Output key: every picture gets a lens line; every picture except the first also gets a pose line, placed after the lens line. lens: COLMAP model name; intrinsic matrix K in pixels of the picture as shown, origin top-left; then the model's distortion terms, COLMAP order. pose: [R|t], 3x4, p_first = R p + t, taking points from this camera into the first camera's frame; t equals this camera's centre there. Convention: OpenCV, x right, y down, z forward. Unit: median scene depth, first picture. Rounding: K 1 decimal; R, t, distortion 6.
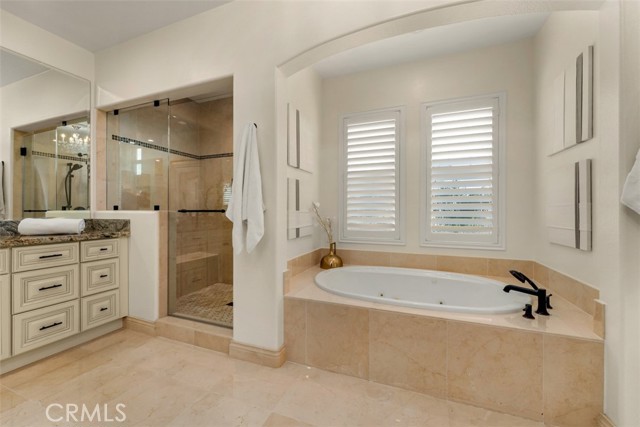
lens RADIAL K [[256.9, 0, 319.5], [0, 256.9, 210.8], [0, 0, 1]] dist [-0.003235, 0.000479]
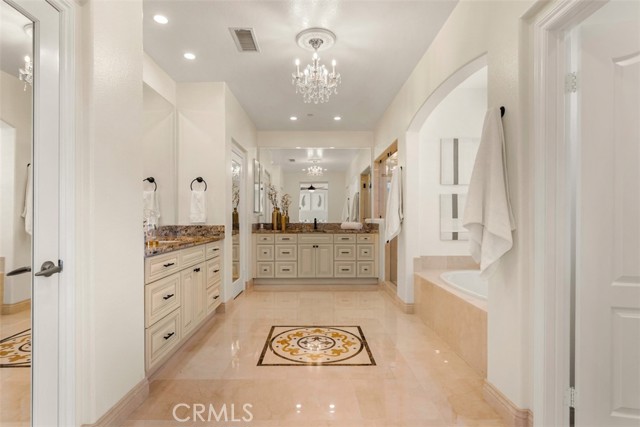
lens RADIAL K [[307.6, 0, 318.3], [0, 307.6, 217.3], [0, 0, 1]] dist [0.001634, -0.000062]
pose [[0.386568, -0.004605, -0.922250, 1.213550], [-0.000300, 0.999987, -0.005119, 0.002095], [0.922261, 0.002255, 0.386561, -0.235945]]
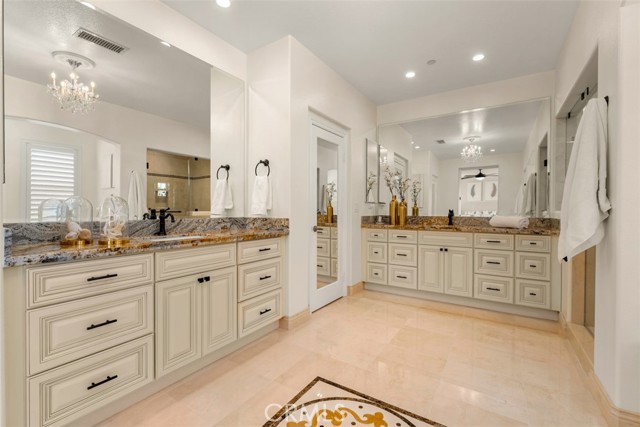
lens RADIAL K [[279.5, 0, 319.2], [0, 279.5, 210.6], [0, 0, 1]] dist [-0.001971, -0.000367]
pose [[-0.179782, 0.001586, -0.983705, 0.627162], [-0.005315, 0.999983, 0.002583, 0.001342], [0.983692, 0.005693, -0.179770, 0.276129]]
